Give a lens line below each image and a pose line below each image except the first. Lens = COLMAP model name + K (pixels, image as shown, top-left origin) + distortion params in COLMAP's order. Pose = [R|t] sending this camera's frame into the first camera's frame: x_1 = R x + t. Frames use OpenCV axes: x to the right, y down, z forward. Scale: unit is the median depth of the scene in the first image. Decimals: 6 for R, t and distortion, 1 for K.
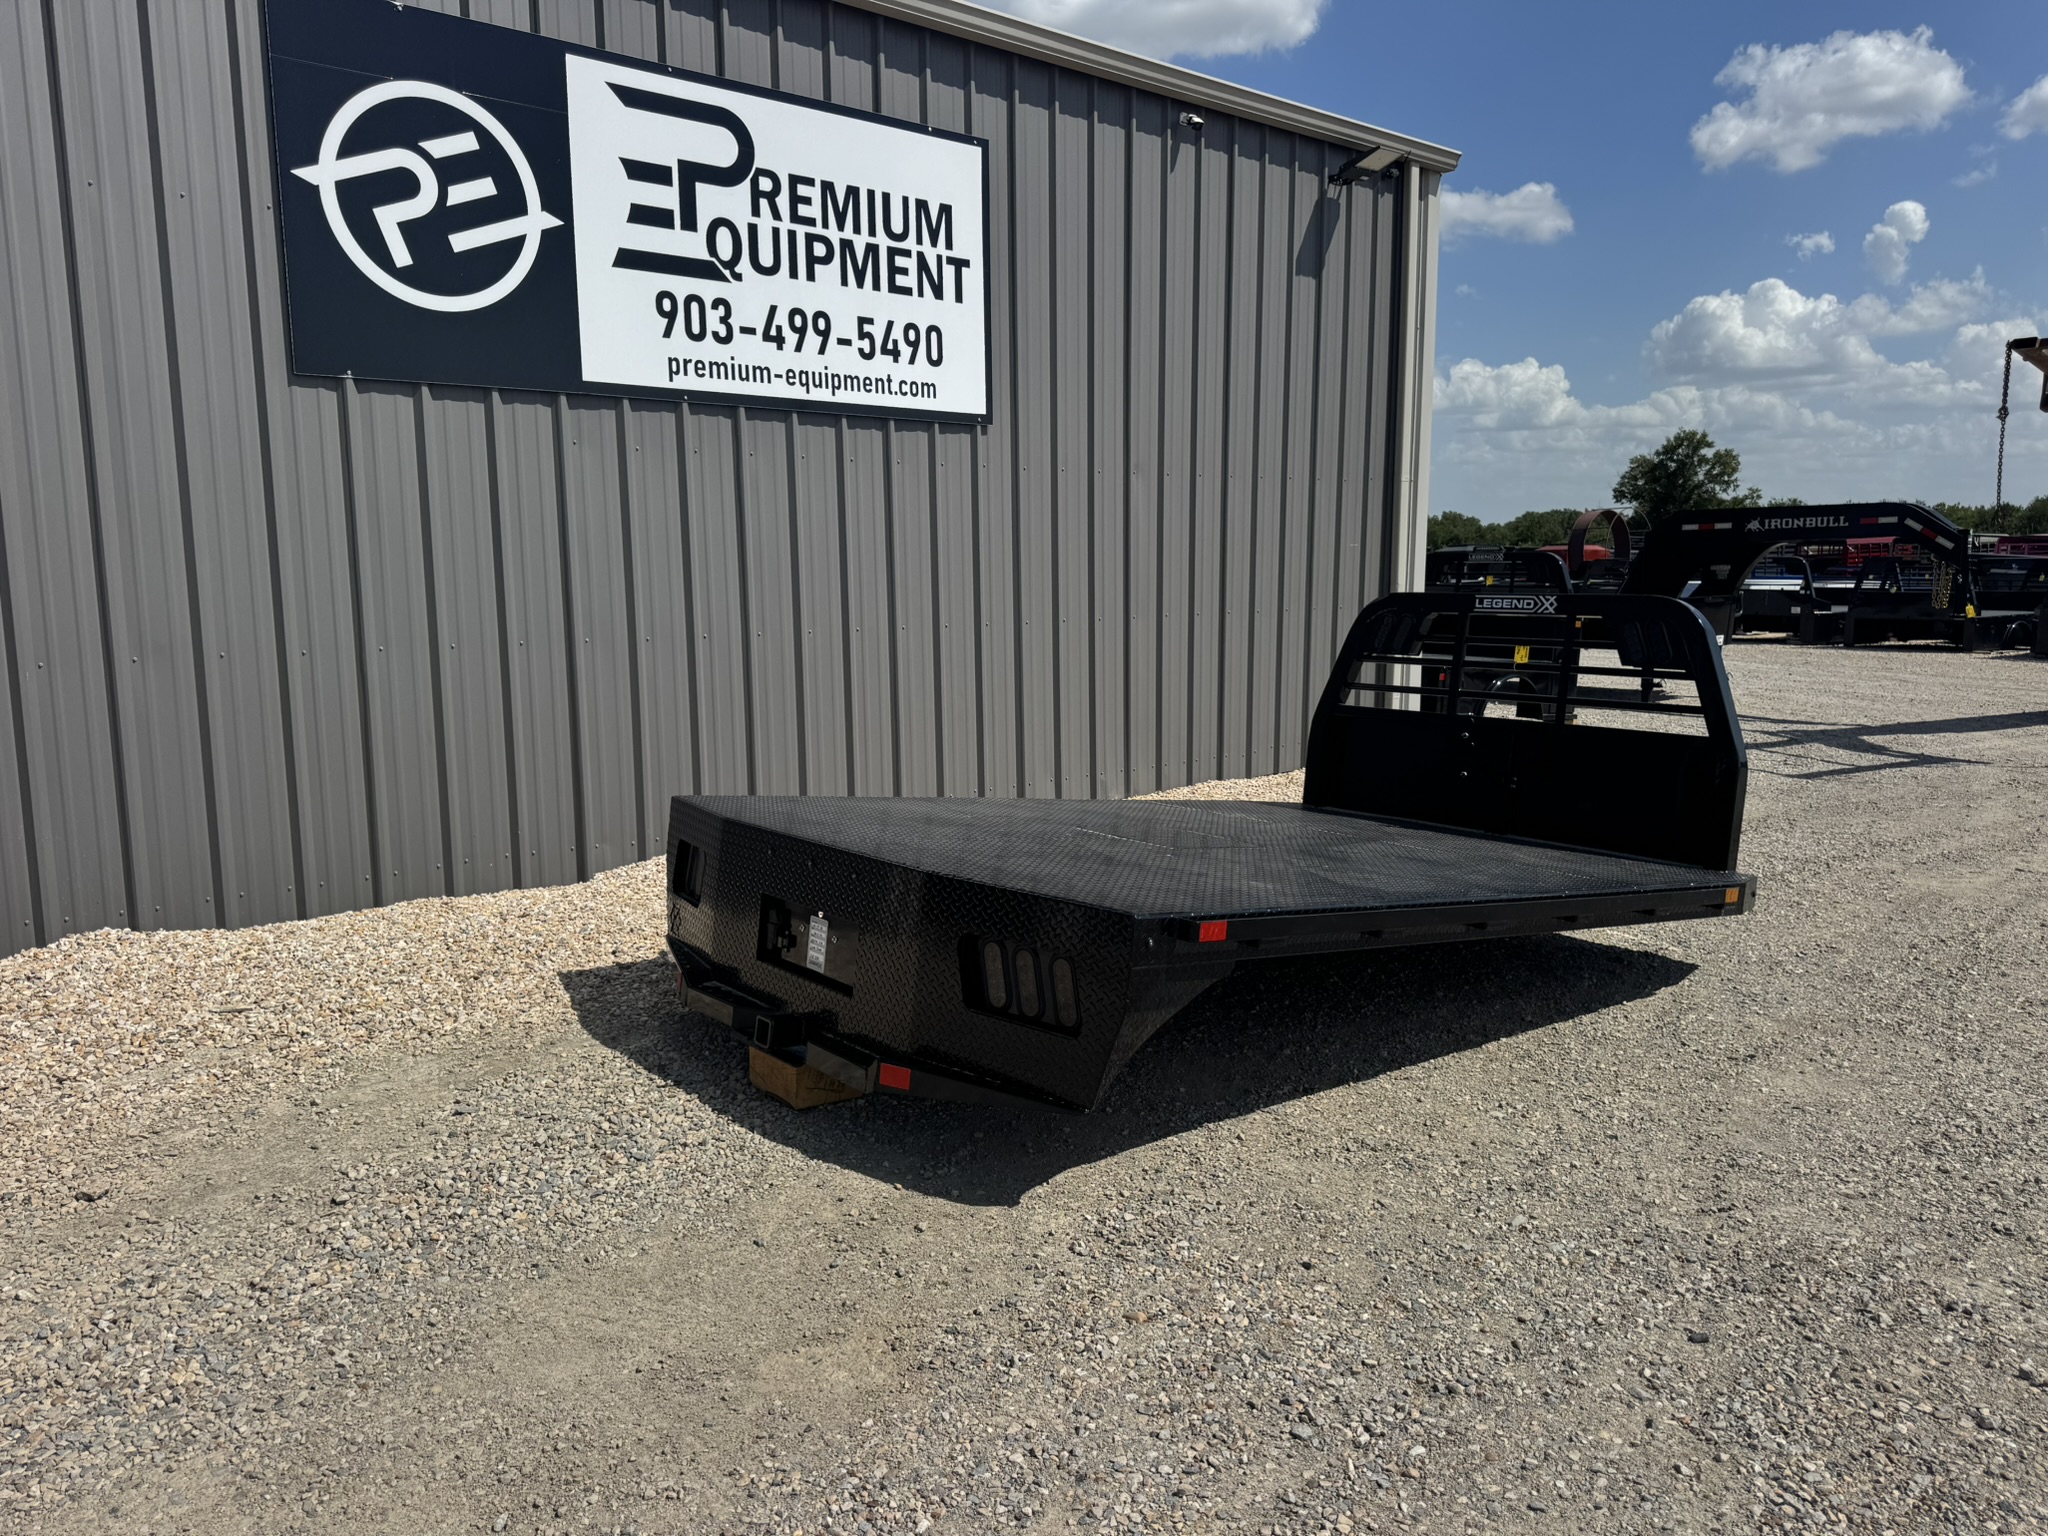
lens RADIAL K [[1456.9, 0, 1031.4], [0, 1456.9, 775.2], [0, 0, 1]] dist [0.012698, -0.022193]
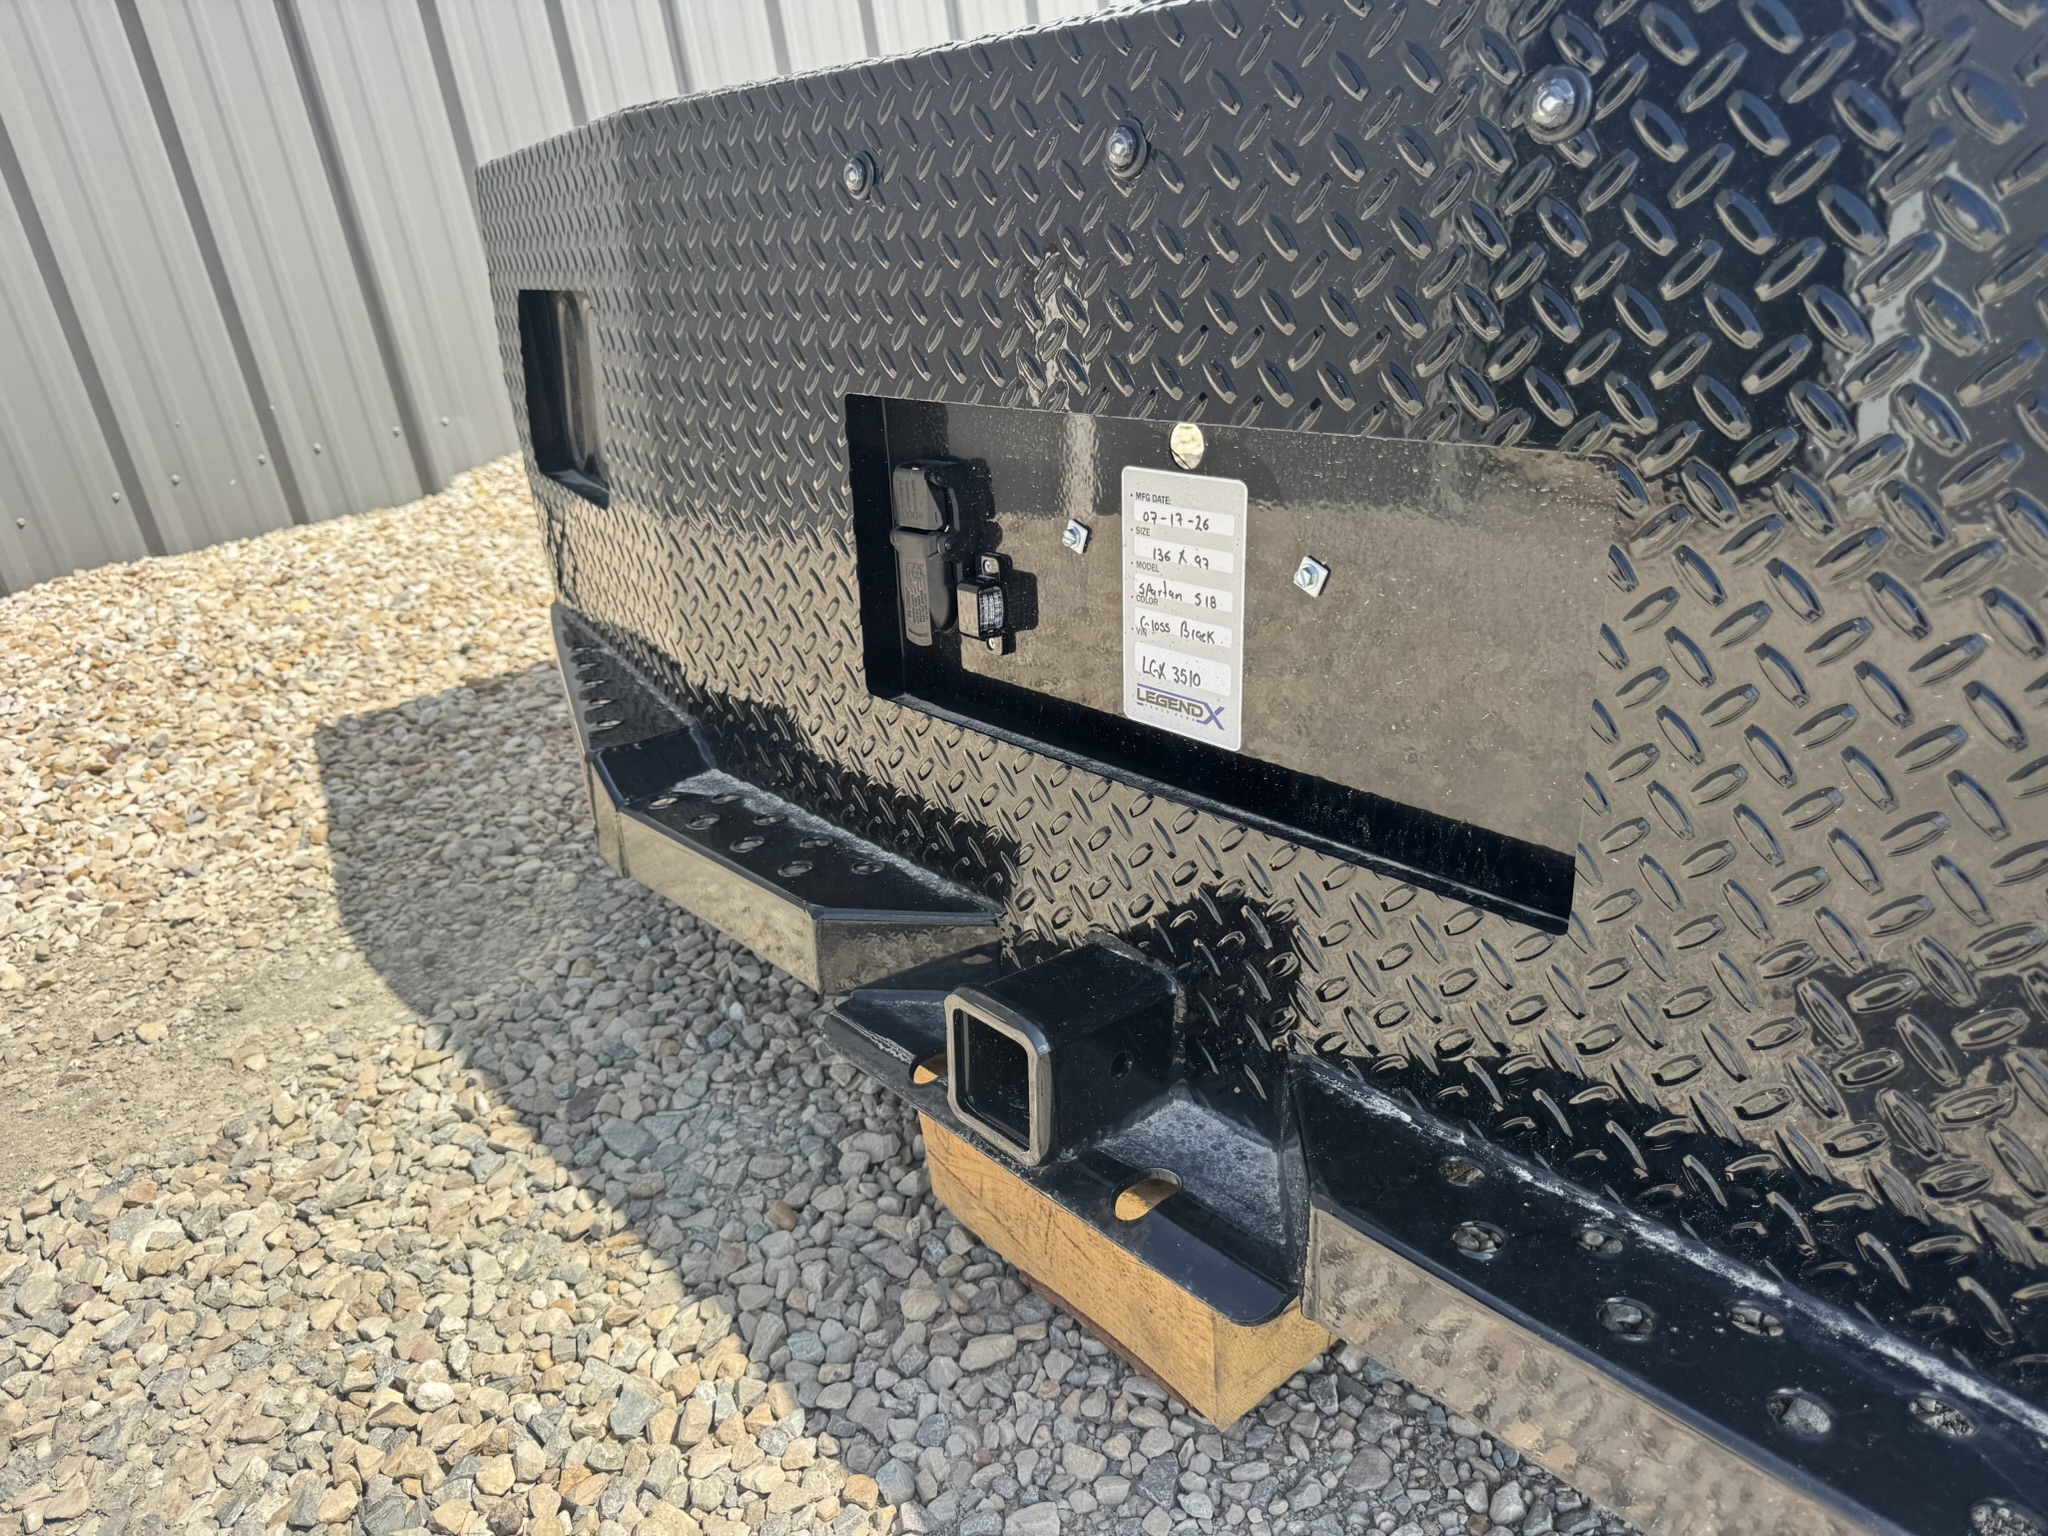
lens RADIAL K [[1456.9, 0, 1024.5], [0, 1456.9, 774.1], [0, 0, 1]] dist [0.012698, -0.022193]
pose [[0.992846, -0.116762, -0.024965, -0.158067], [0.119066, 0.952512, 0.280257, 0.074846], [-0.008944, -0.281225, 0.959600, 0.759804]]
